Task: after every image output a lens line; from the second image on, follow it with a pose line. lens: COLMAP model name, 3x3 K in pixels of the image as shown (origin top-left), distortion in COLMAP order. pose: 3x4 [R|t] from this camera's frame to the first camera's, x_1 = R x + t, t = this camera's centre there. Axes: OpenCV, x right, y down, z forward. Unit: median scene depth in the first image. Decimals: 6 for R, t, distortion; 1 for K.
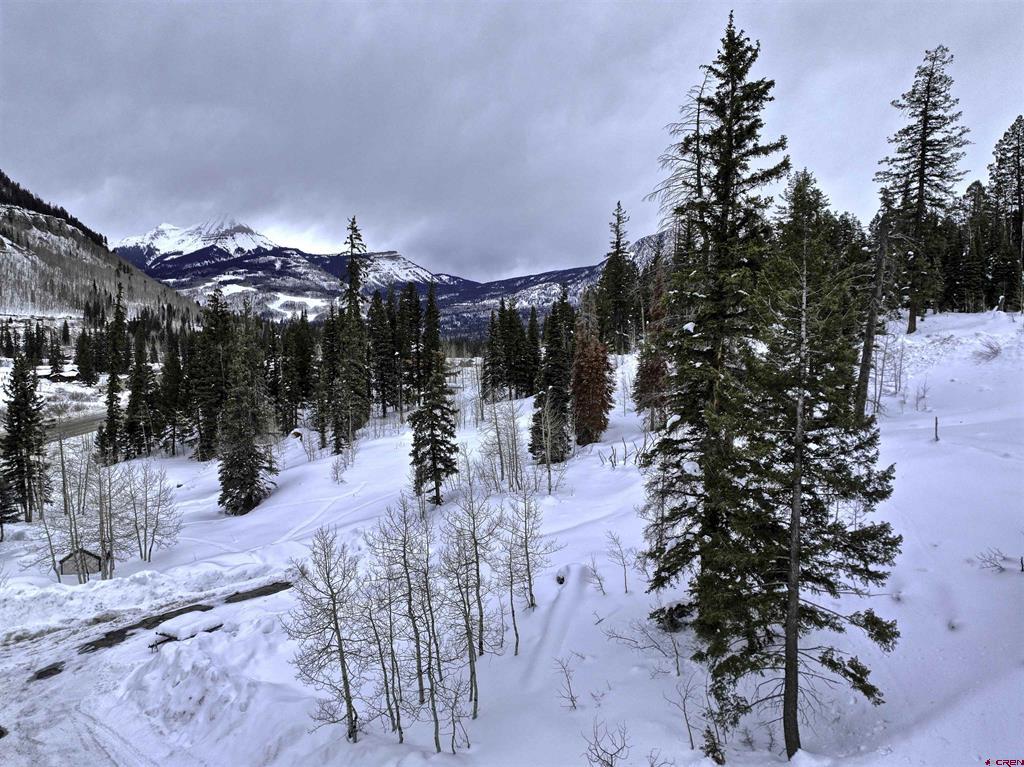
lens RADIAL K [[722.5, 0, 513.6], [0, 722.5, 380.5], [0, 0, 1]] dist [0.000859, 0.017753]
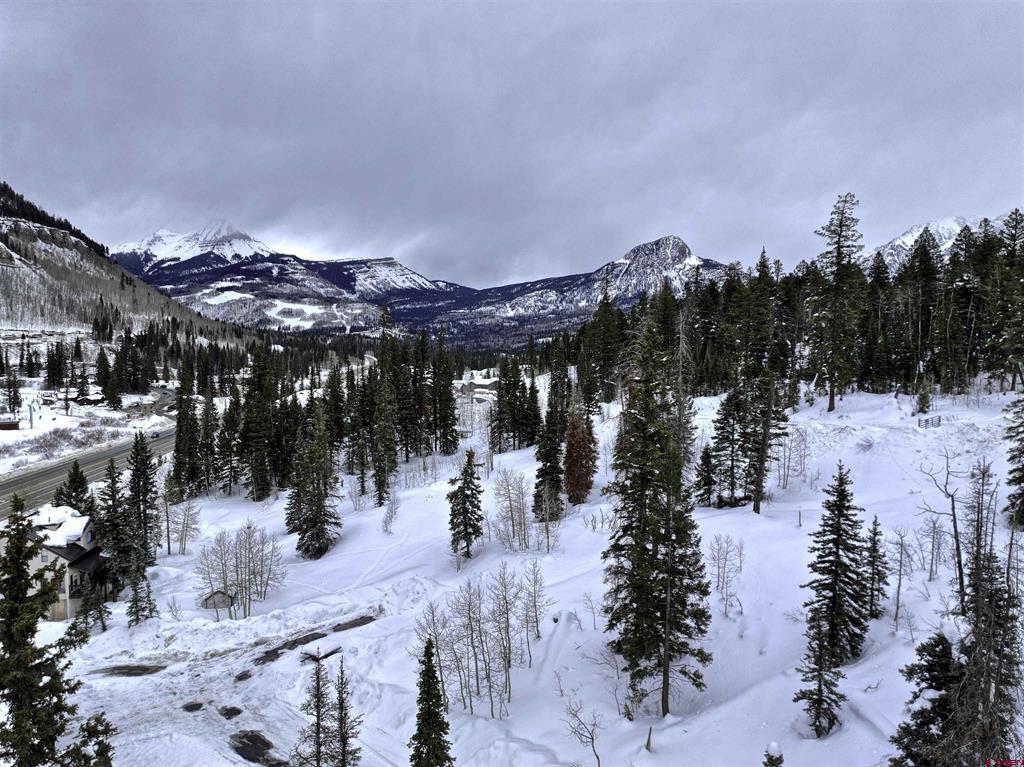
lens RADIAL K [[722.5, 0, 513.6], [0, 722.5, 380.5], [0, 0, 1]] dist [0.000859, 0.017753]
pose [[0.999983, 0.002124, 0.005479, -0.016221], [-0.002081, 0.999968, -0.007721, -0.103187], [-0.005495, 0.007710, 0.999955, -0.258544]]
